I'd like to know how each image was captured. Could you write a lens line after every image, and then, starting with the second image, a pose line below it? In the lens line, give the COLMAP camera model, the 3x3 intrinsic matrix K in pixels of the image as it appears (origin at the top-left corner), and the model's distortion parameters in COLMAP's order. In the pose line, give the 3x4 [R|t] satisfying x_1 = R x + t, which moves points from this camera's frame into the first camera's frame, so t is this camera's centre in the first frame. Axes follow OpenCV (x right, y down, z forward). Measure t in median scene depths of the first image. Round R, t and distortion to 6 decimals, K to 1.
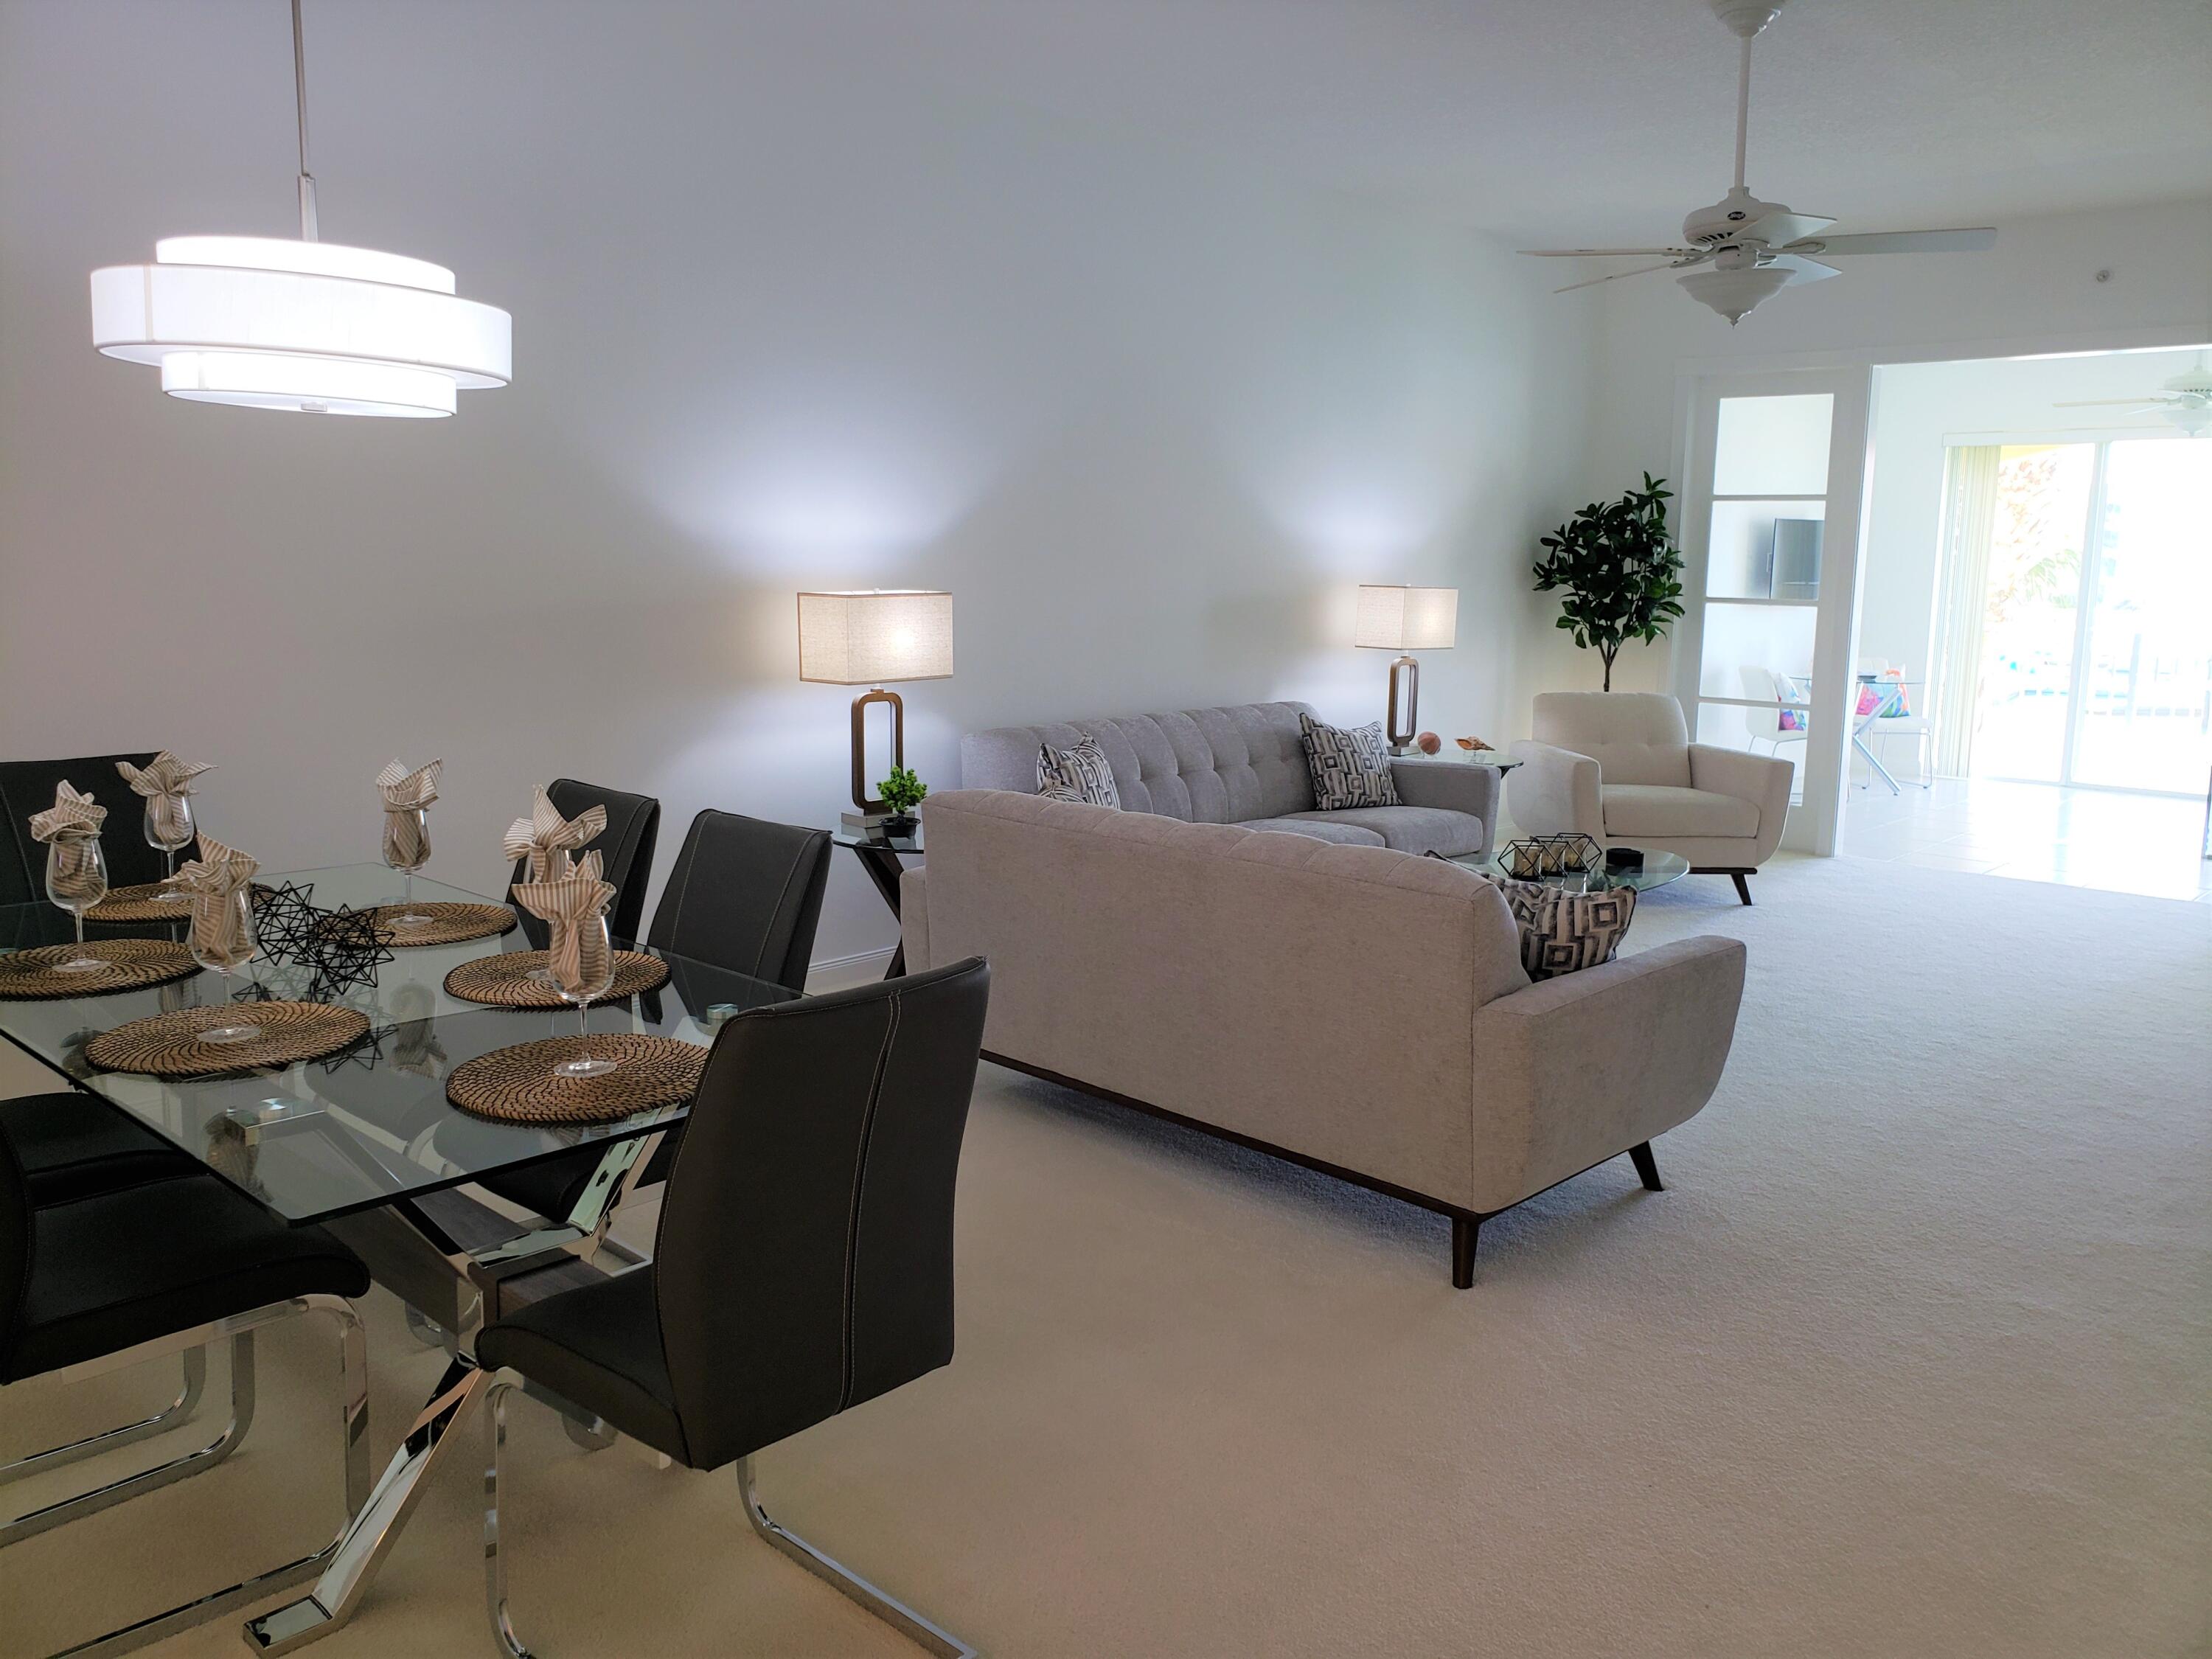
lens RADIAL K [[1733.4, 0, 1084.2], [0, 1733.4, 821.9], [0, 0, 1]] dist [0.092628, -0.179209]
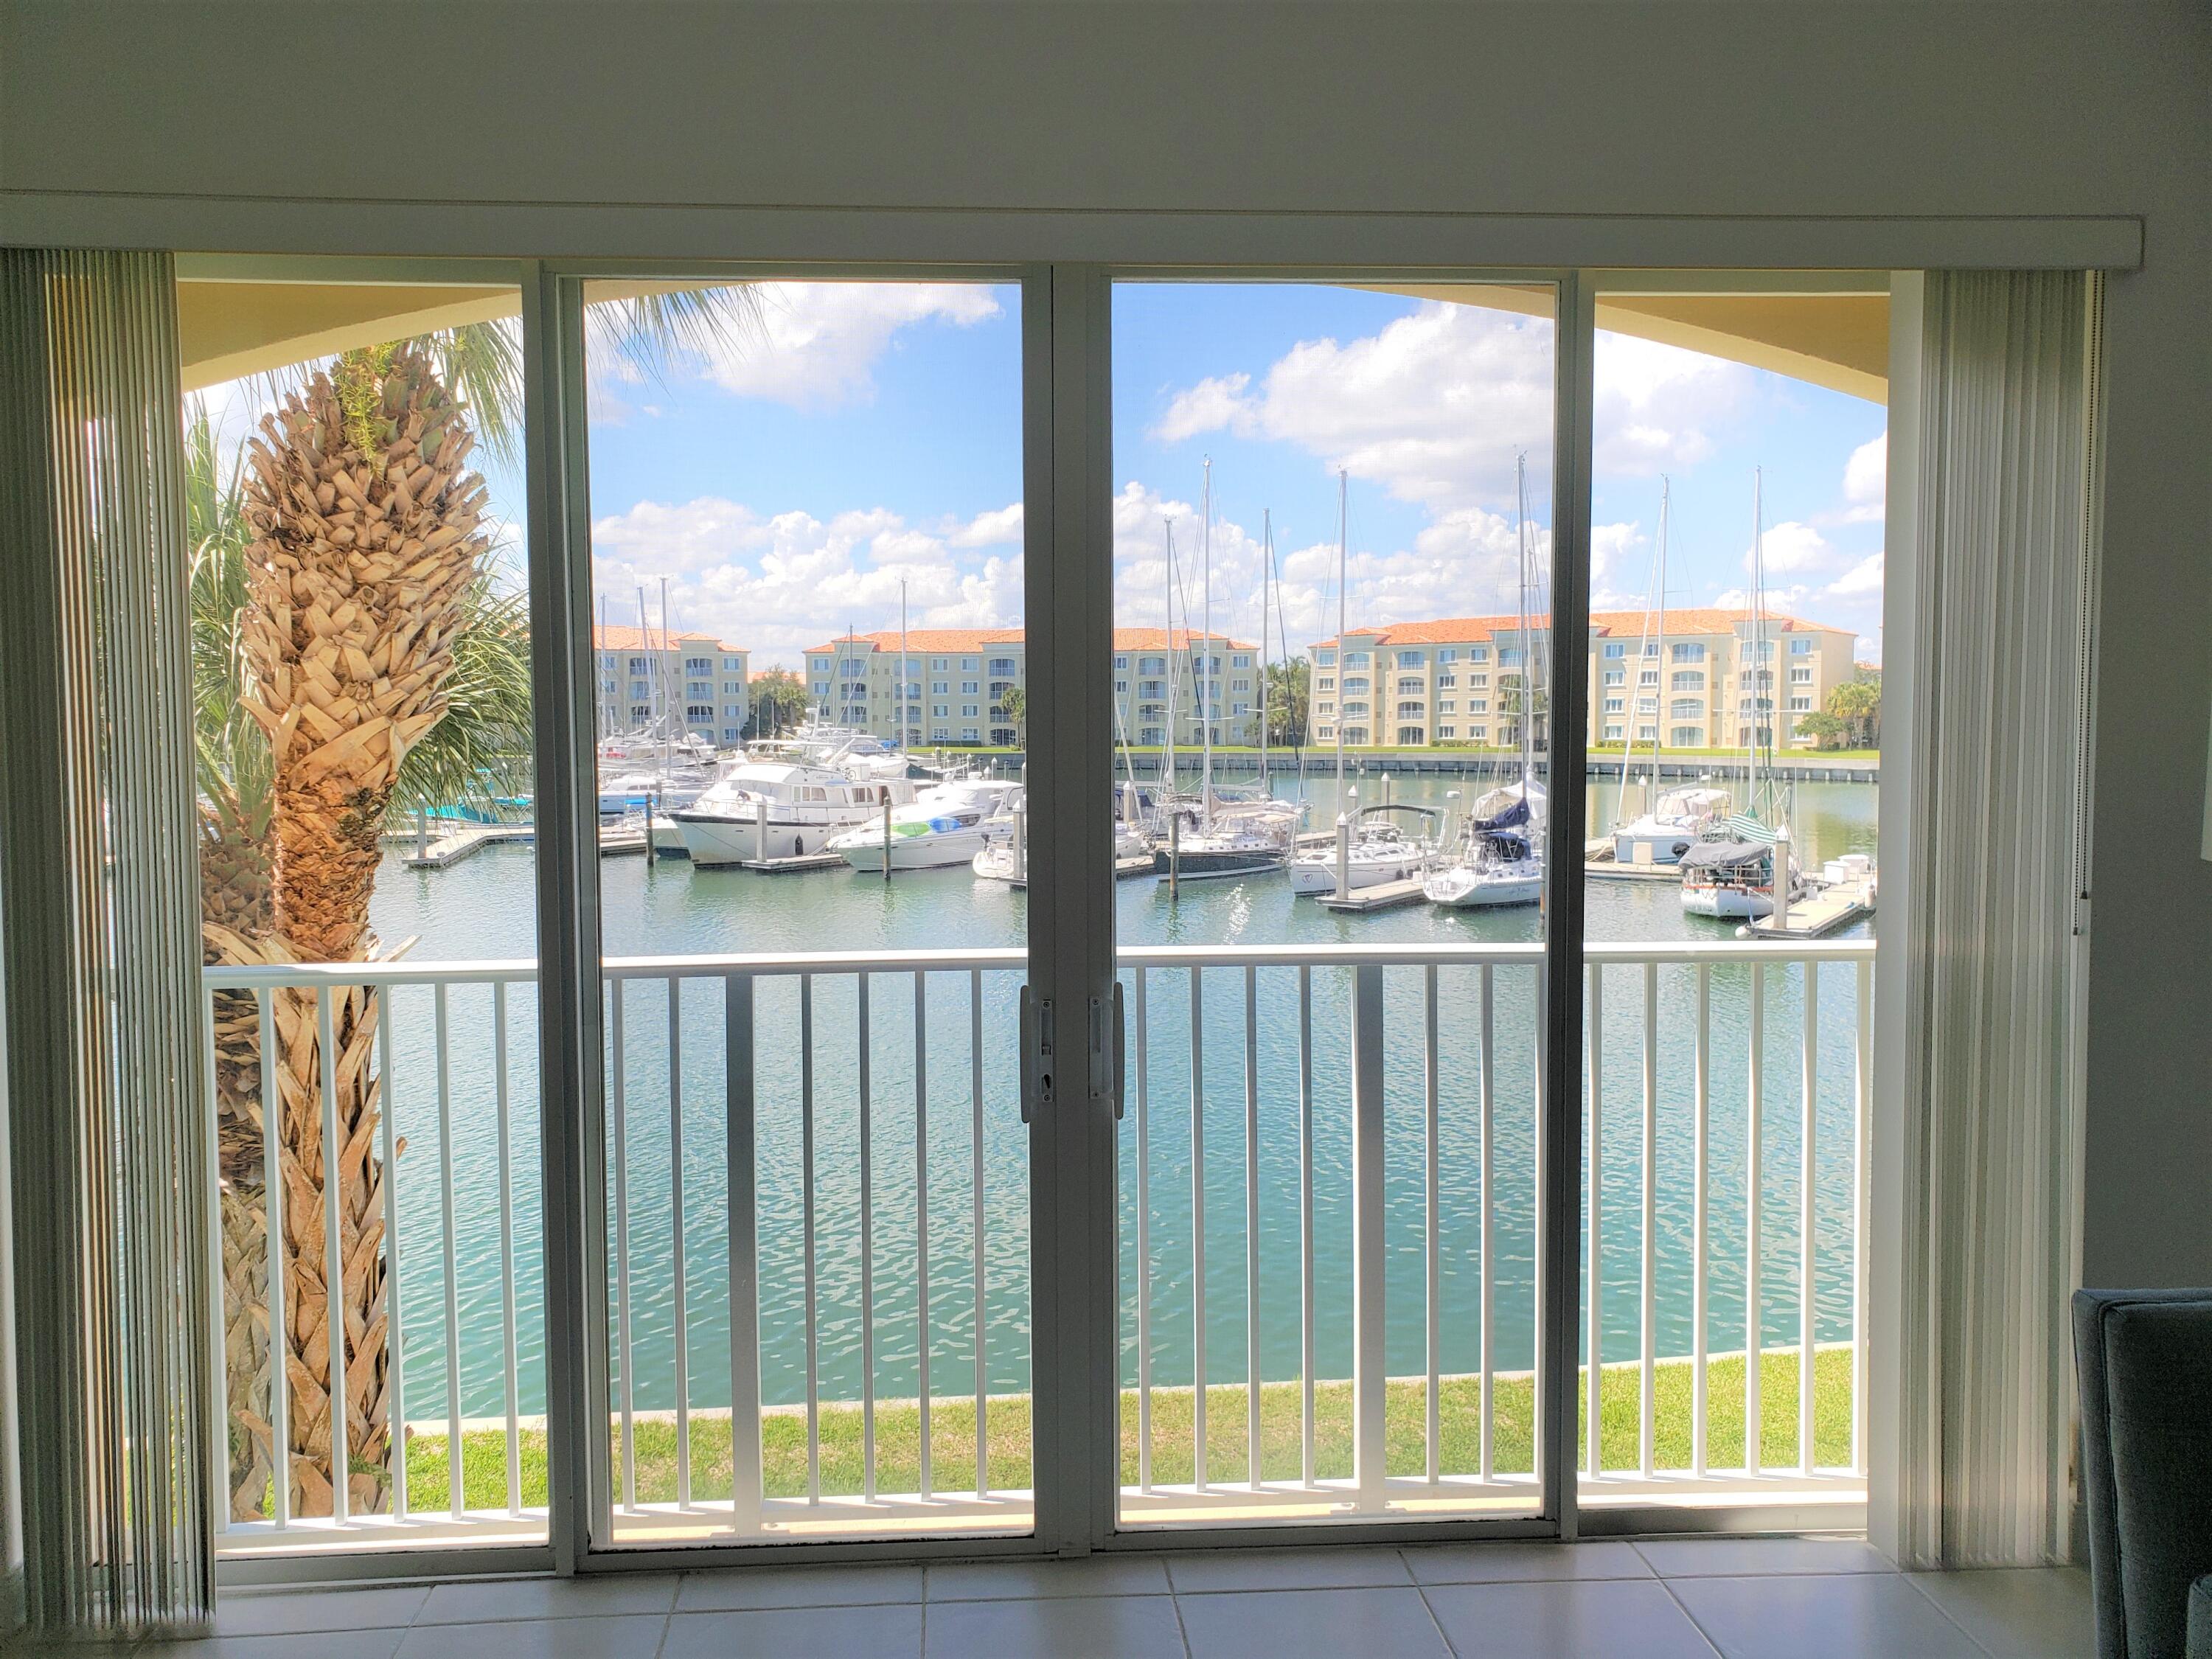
lens RADIAL K [[1710.8, 0, 1056.2], [0, 1710.8, 828.6], [0, 0, 1]] dist [0.216880, -0.533815]
pose [[0.690474, -0.064508, 0.720475, 0.421367], [0.122081, 0.992120, -0.028168, -0.113082], [-0.712981, 0.107406, 0.692908, 0.742490]]
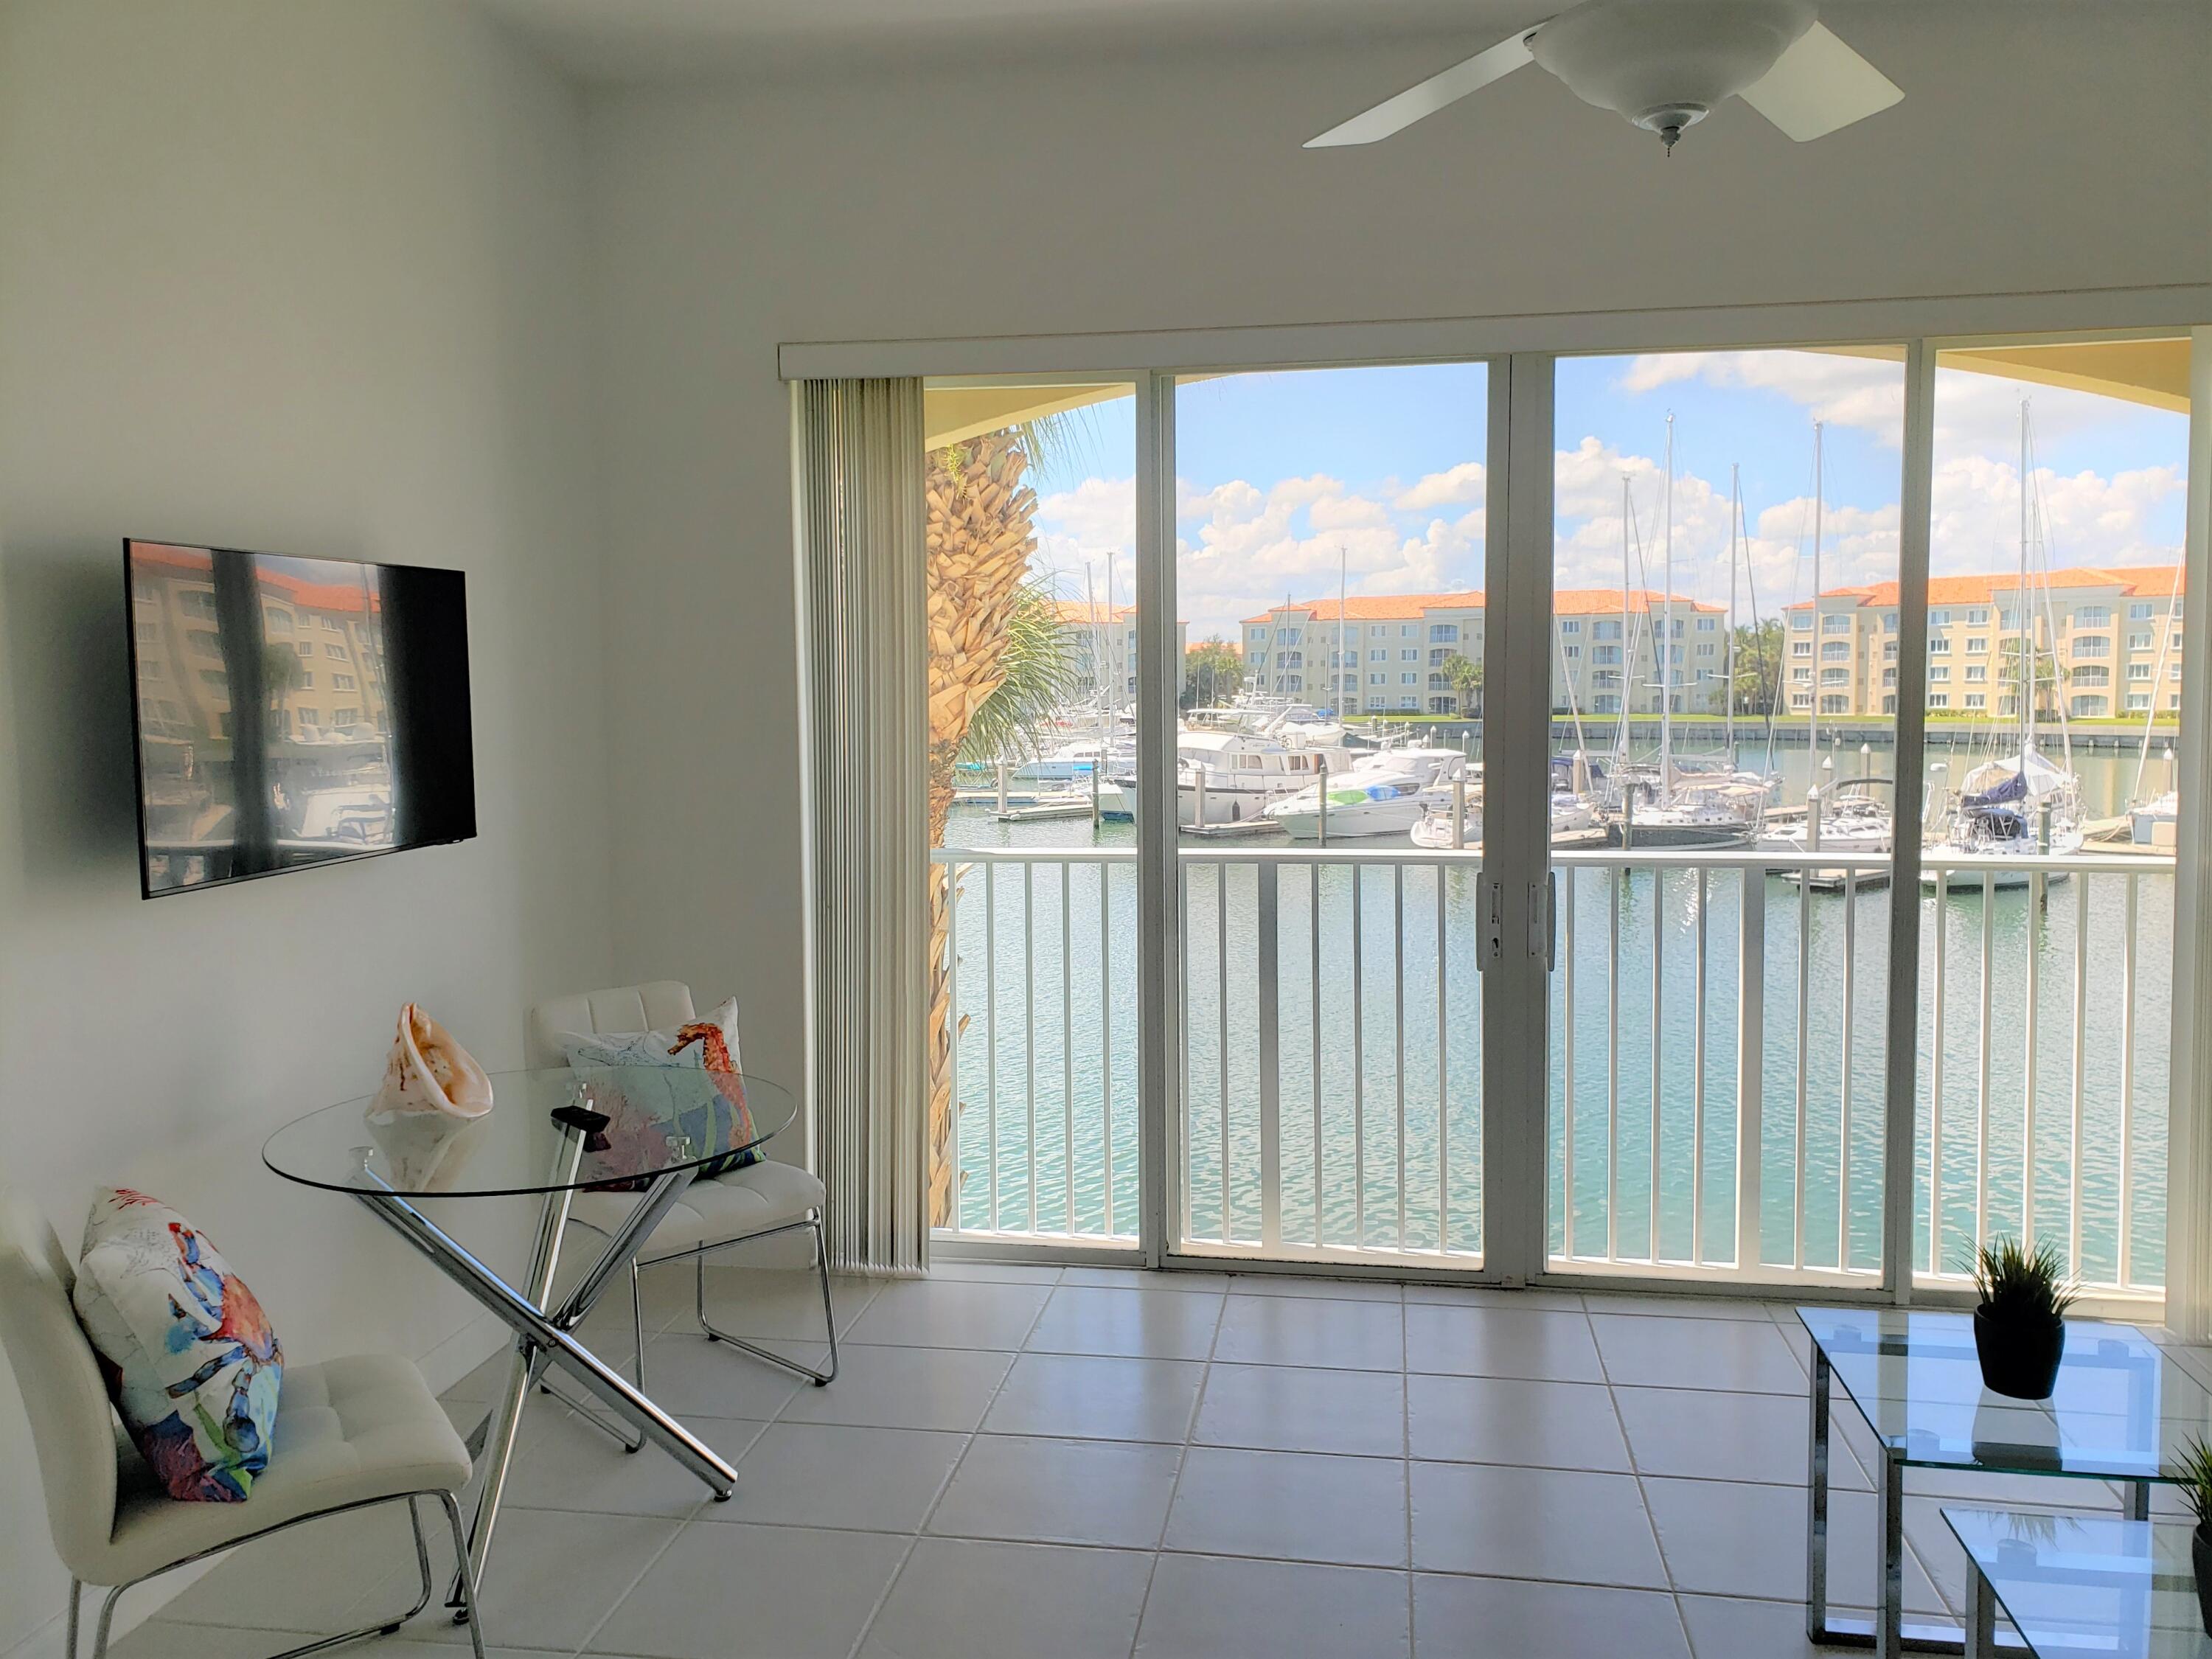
lens RADIAL K [[1733.4, 0, 1084.2], [0, 1733.4, 821.9], [0, 0, 1]] dist [0.092628, -0.179209]
pose [[0.839018, -0.061669, 0.540597, 0.339574], [0.099398, 0.994209, -0.040852, -0.101296], [-0.534947, 0.088010, 0.840289, 0.667564]]
